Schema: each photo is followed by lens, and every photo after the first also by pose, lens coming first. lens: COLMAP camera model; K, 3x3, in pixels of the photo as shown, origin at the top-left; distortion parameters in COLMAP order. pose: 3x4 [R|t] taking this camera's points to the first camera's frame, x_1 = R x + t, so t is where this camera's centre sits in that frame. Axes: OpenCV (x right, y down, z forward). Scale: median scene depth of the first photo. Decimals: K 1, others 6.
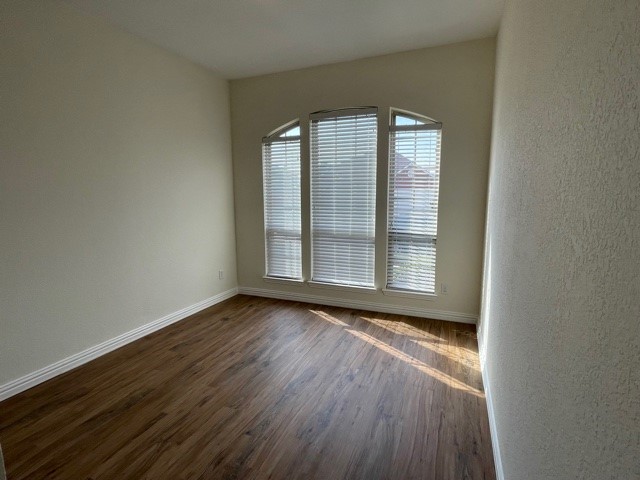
lens RADIAL K [[333.0, 0, 320.8], [0, 333.0, 238.3], [0, 0, 1]] dist [-0.000969, -0.001353]
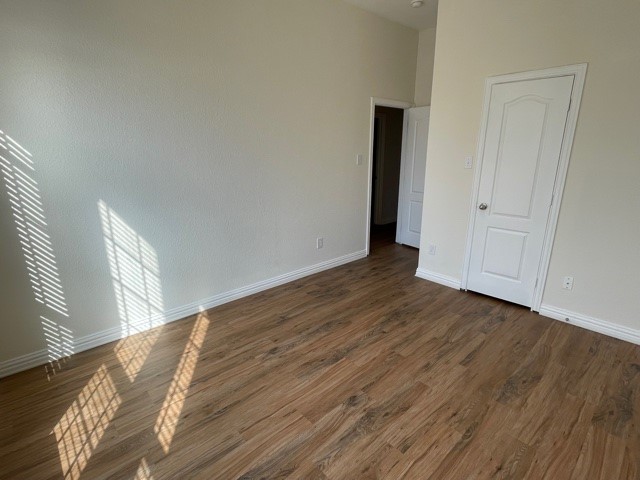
lens RADIAL K [[333.0, 0, 319.7], [0, 333.0, 240.1], [0, 0, 1]] dist [-0.000969, -0.001353]
pose [[-0.906526, -0.099768, 0.410192, -0.363111], [0.069695, 0.922968, 0.378513, -0.206248], [-0.416358, 0.371720, -0.829741, 1.523062]]
